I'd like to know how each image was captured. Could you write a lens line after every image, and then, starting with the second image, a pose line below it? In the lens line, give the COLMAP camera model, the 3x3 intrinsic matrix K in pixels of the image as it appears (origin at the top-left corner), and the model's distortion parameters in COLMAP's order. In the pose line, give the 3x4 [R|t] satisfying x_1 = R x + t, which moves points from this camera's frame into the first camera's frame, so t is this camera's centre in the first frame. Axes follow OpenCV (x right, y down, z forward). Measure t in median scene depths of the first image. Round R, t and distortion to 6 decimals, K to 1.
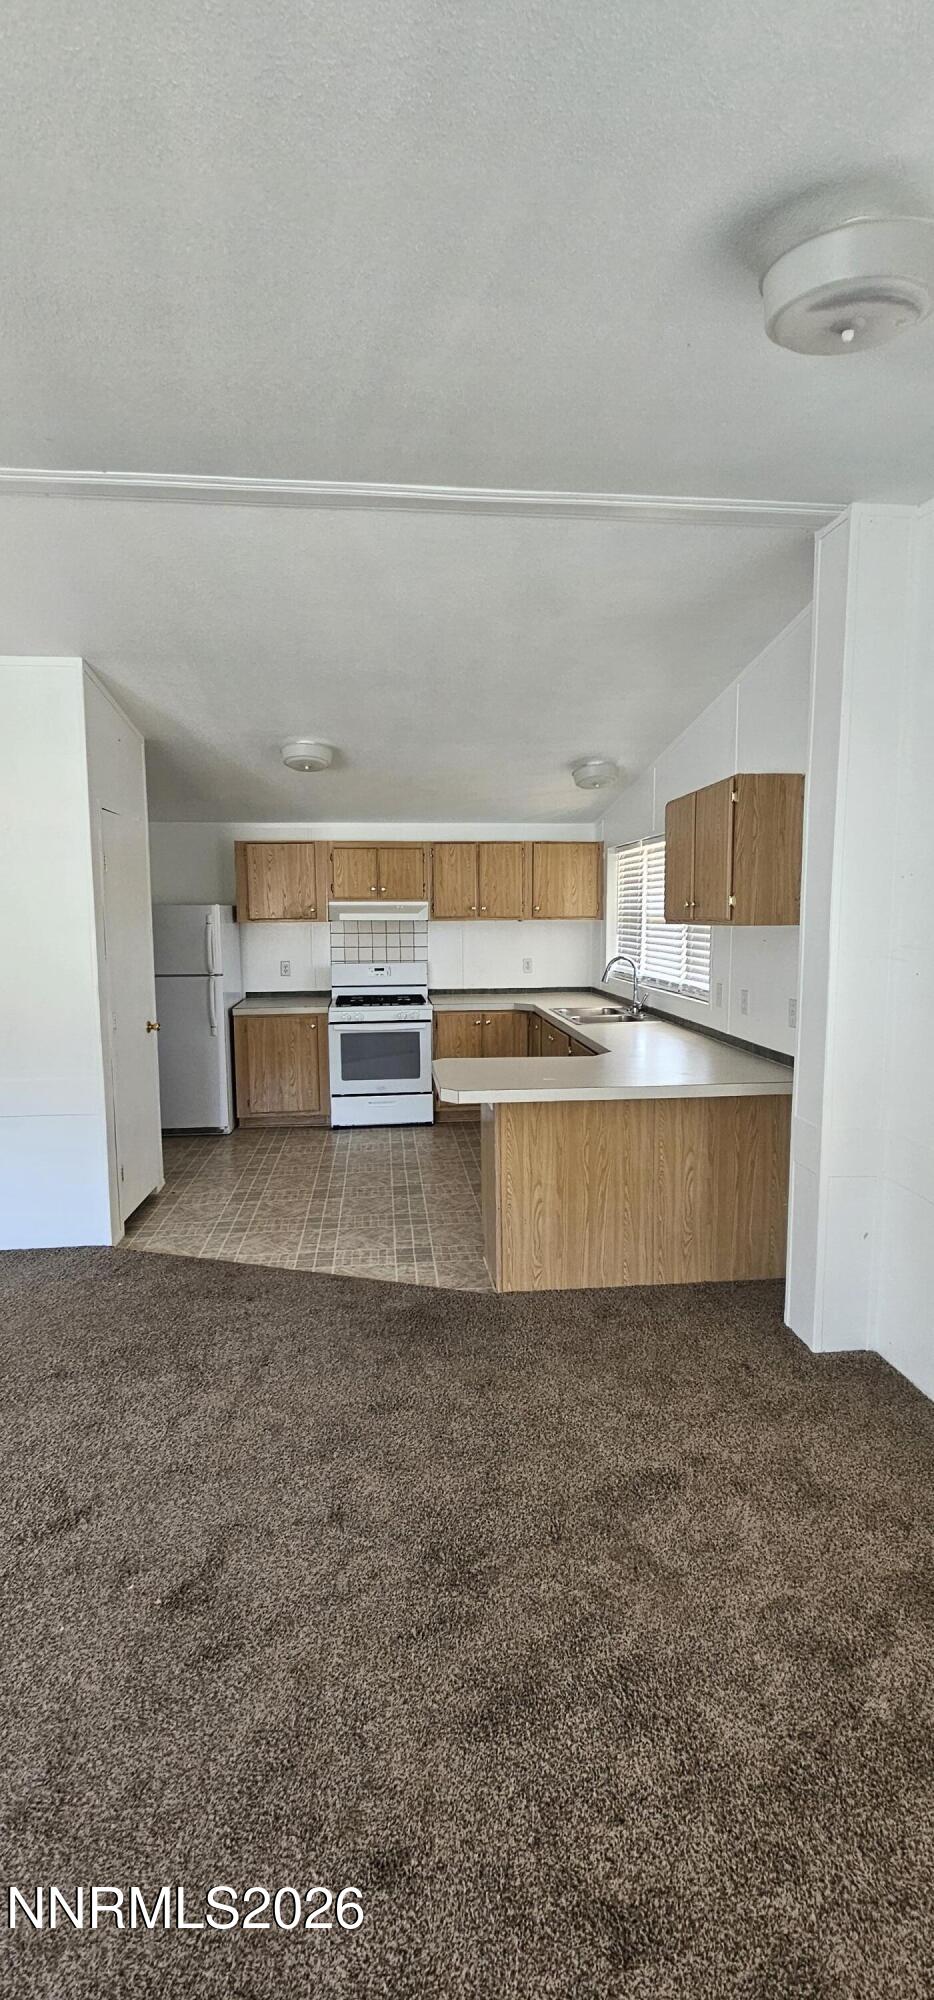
lens RADIAL K [[812.3, 0, 454.9], [0, 812.3, 999.0], [0, 0, 1]] dist [-0.001552, 0.000374]
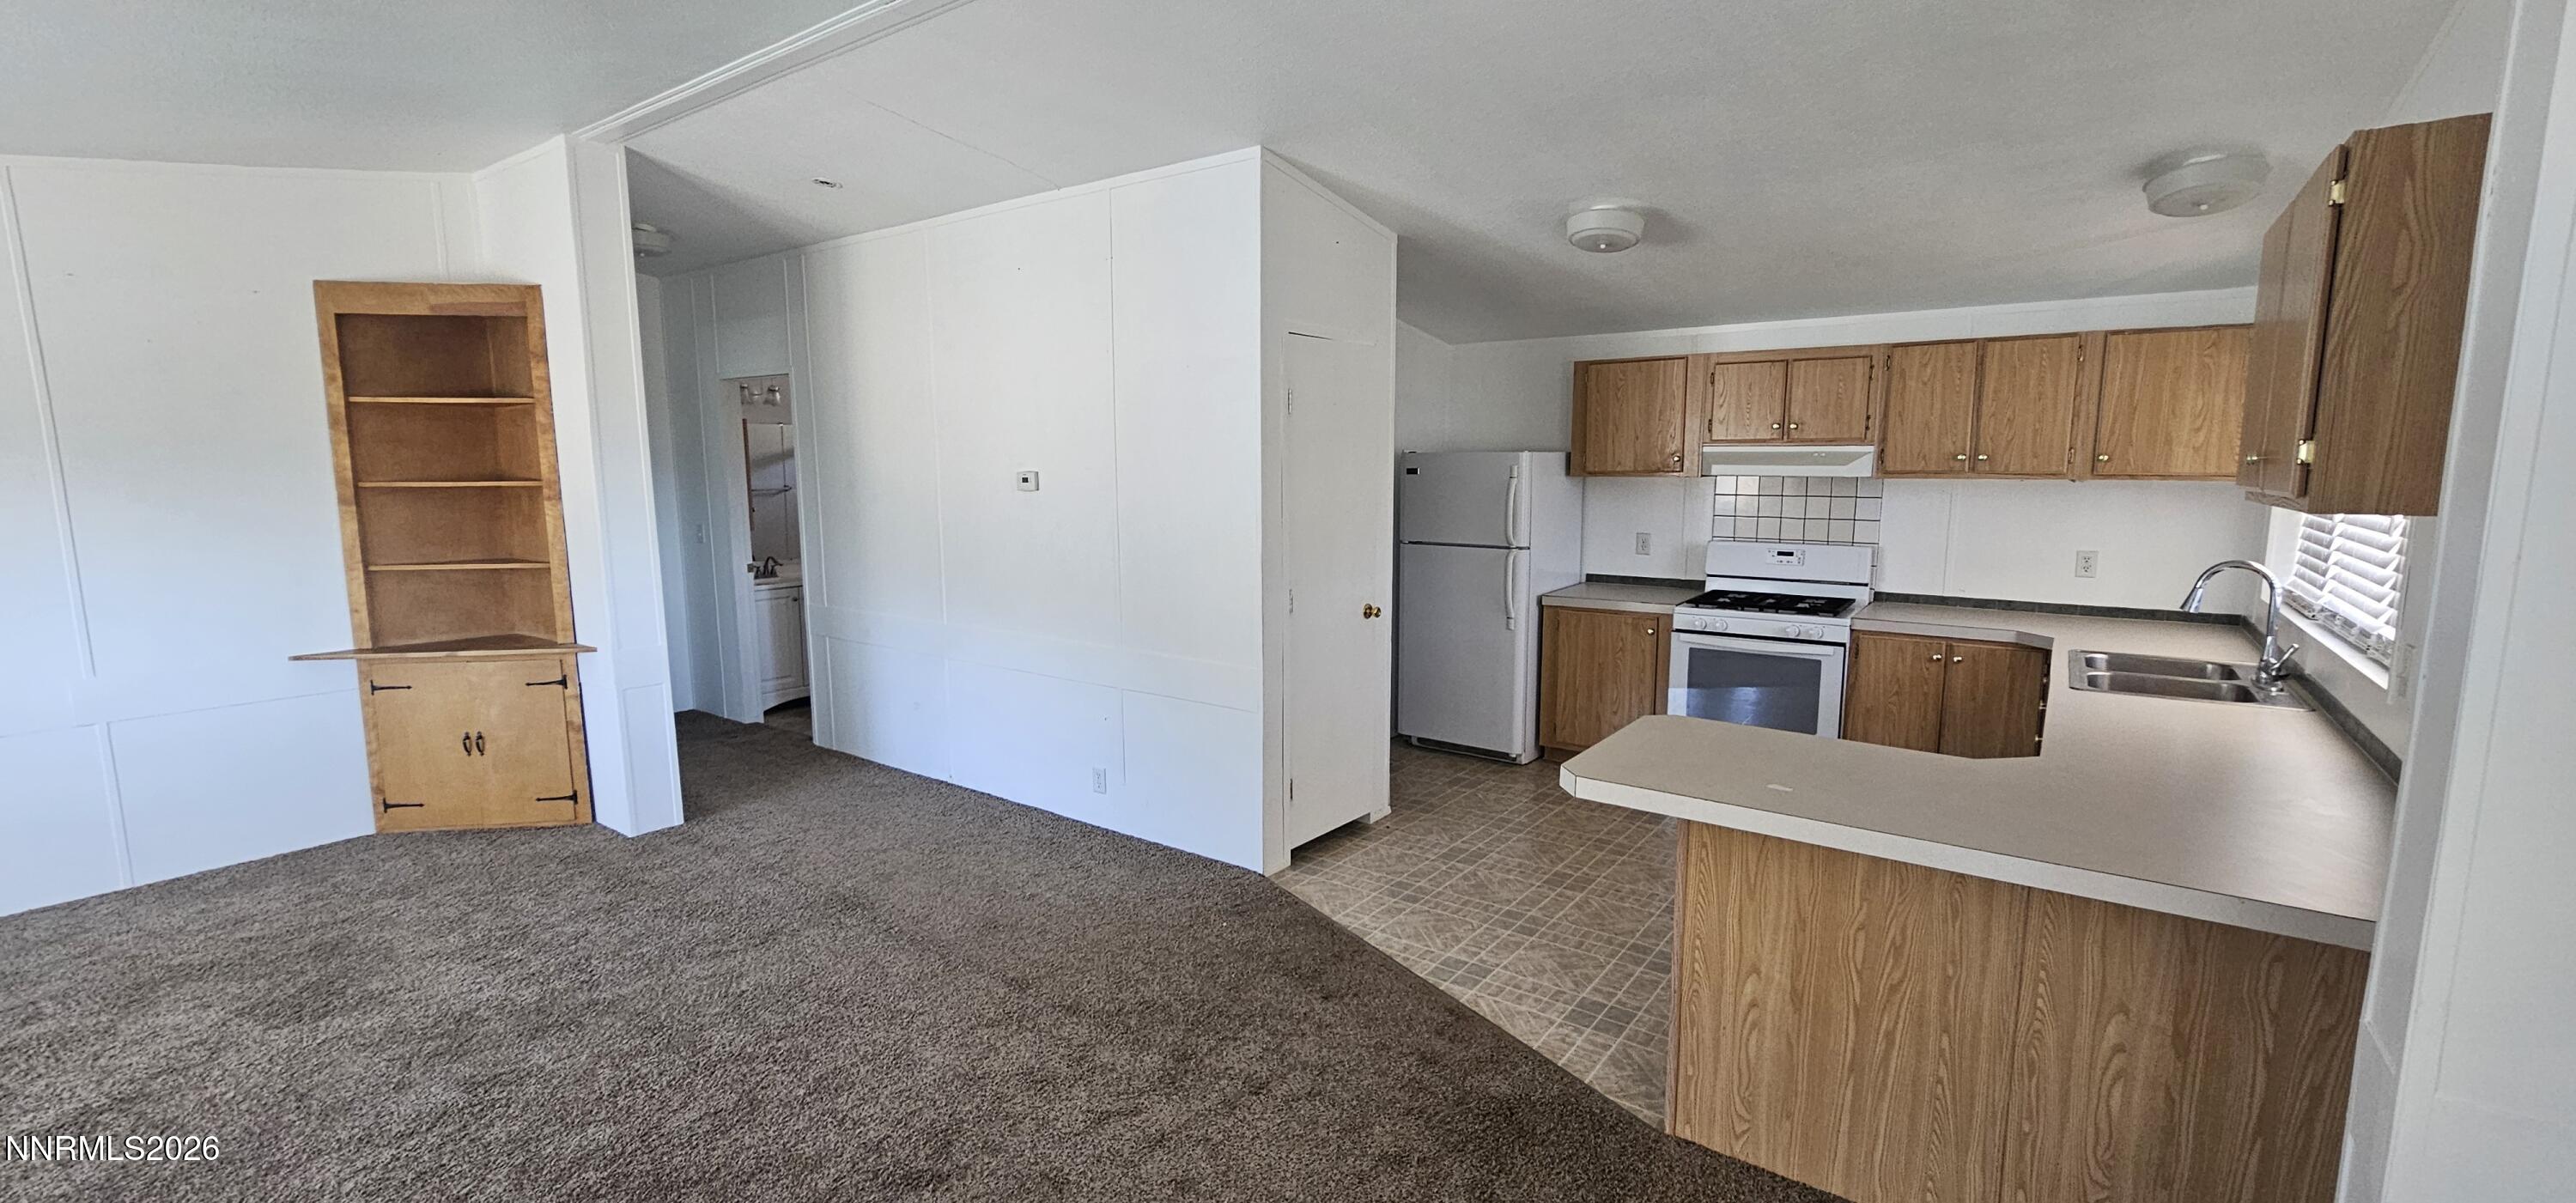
lens RADIAL K [[1046.3, 0, 1290.8], [0, 1046.3, 605.7], [0, 0, 1]] dist [-0.001552, 0.000374]
pose [[0.749038, 0.096903, -0.655403, 0.186197], [-0.072532, 0.995294, 0.064262, -0.024545], [0.658545, -0.000597, 0.752541, 0.161277]]
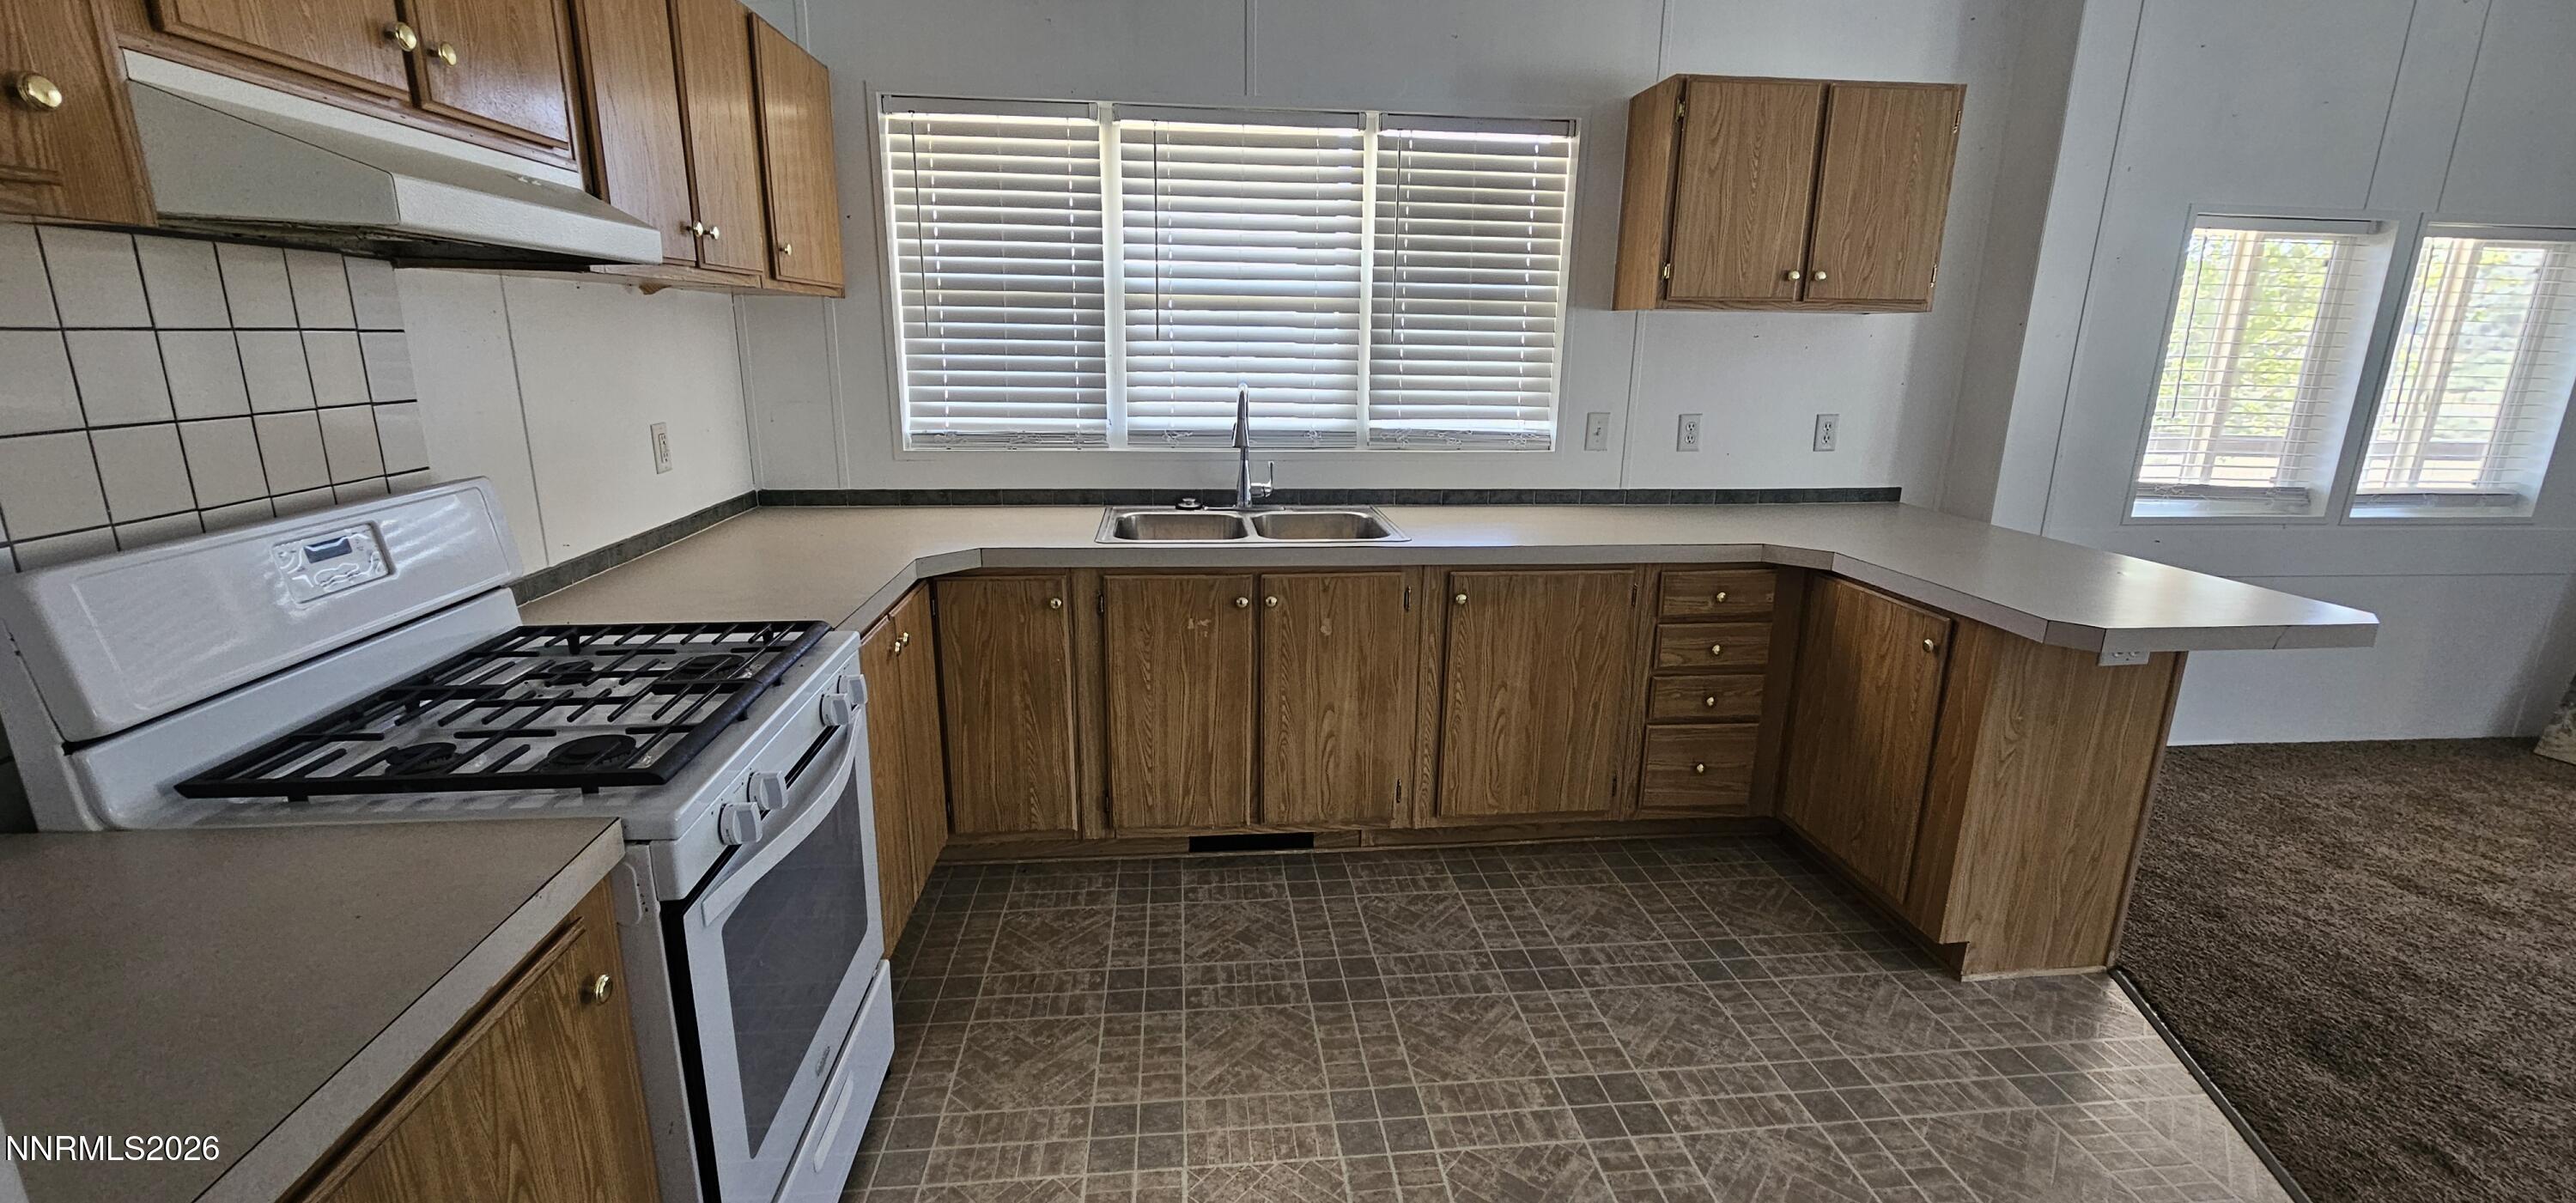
lens RADIAL K [[1046.3, 0, 1290.8], [0, 1046.3, 598.9], [0, 0, 1]] dist [-0.001552, 0.000374]
pose [[-0.009174, -0.242371, 0.970140, -0.369489], [0.086012, 0.966394, 0.242248, -0.074568], [-0.996252, 0.085666, 0.011981, 0.952233]]
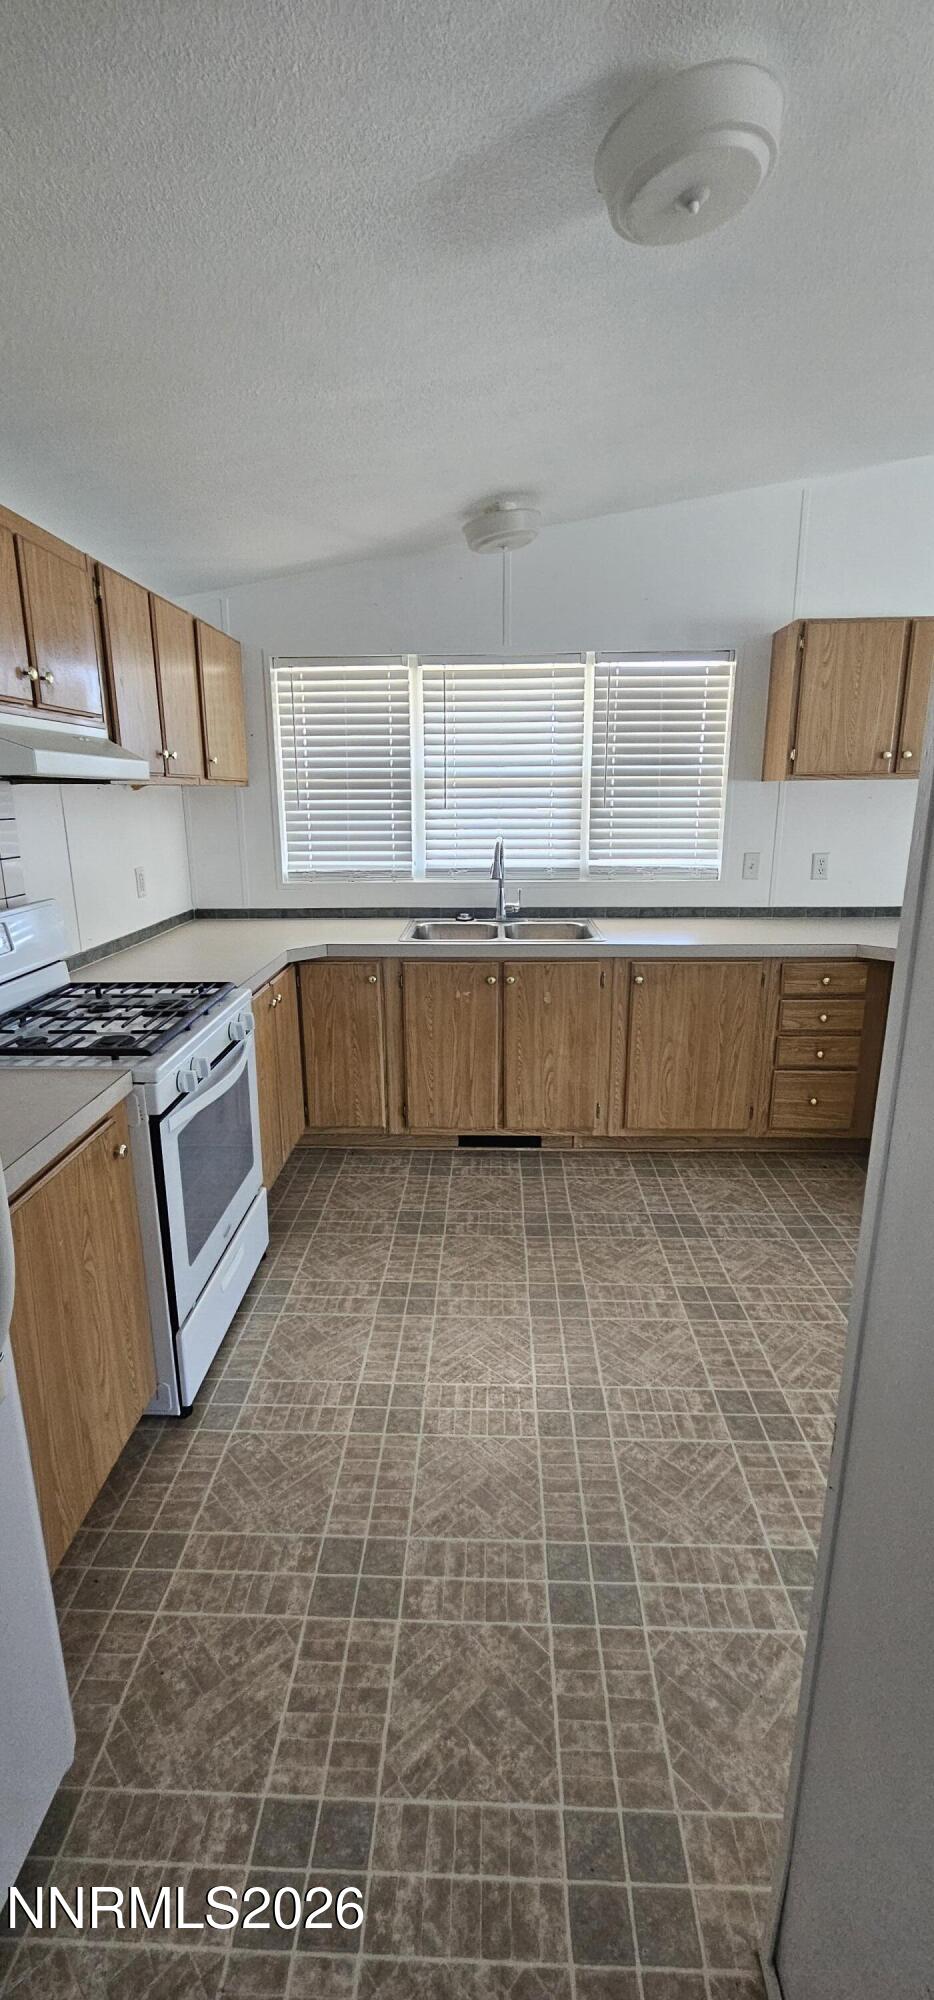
lens RADIAL K [[812.3, 0, 461.6], [0, 812.3, 992.0], [0, 0, 1]] dist [-0.001552, 0.000374]
pose [[0.136632, -0.235316, 0.962267, -0.461243], [0.107552, 0.969159, 0.221730, -0.079767], [-0.984766, 0.073198, 0.157727, 0.910092]]
